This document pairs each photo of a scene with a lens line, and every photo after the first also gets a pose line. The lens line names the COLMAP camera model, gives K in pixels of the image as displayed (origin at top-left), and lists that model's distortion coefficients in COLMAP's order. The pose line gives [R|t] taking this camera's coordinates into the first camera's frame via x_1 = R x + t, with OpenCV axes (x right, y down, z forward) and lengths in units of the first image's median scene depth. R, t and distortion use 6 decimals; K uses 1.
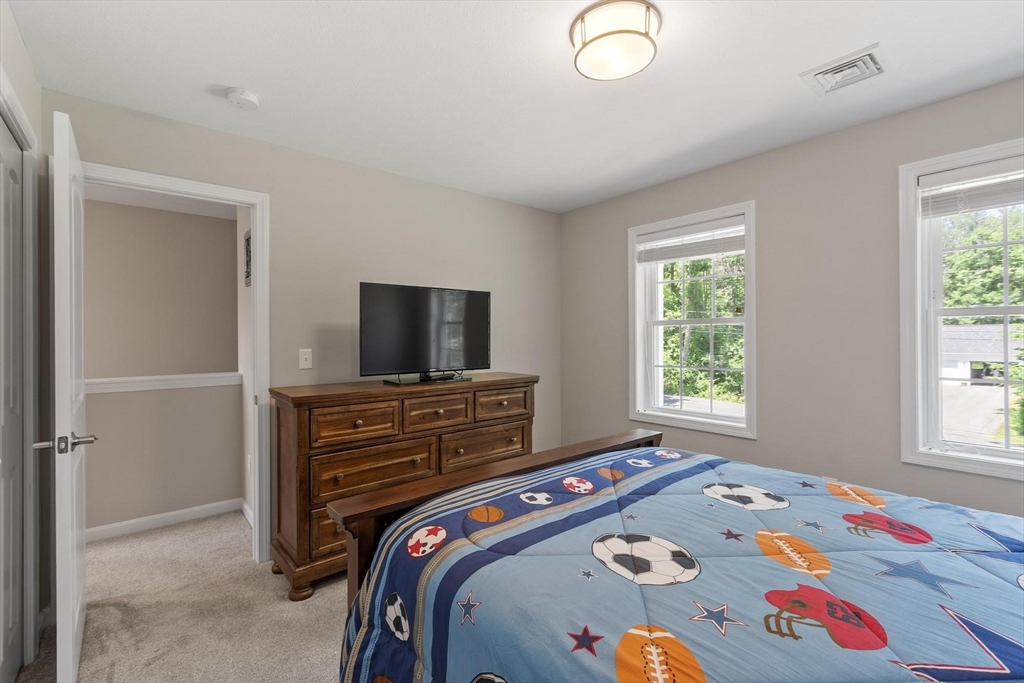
lens RADIAL K [[449.5, 0, 510.7], [0, 449.5, 338.0], [0, 0, 1]] dist [0.001560, -0.000126]
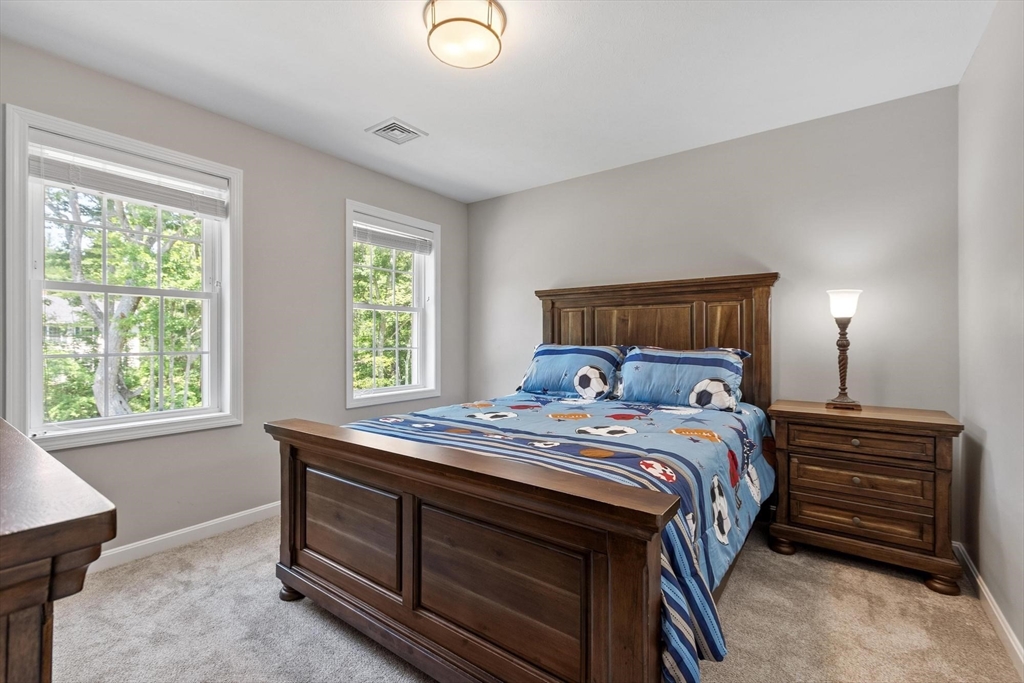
lens RADIAL K [[449.5, 0, 510.7], [0, 449.5, 338.0], [0, 0, 1]] dist [0.001560, -0.000126]
pose [[-0.231997, 0.011424, 0.972649, -0.501950], [0.000586, 0.999932, -0.011605, 0.055500], [-0.972716, -0.002122, -0.231988, 0.671132]]
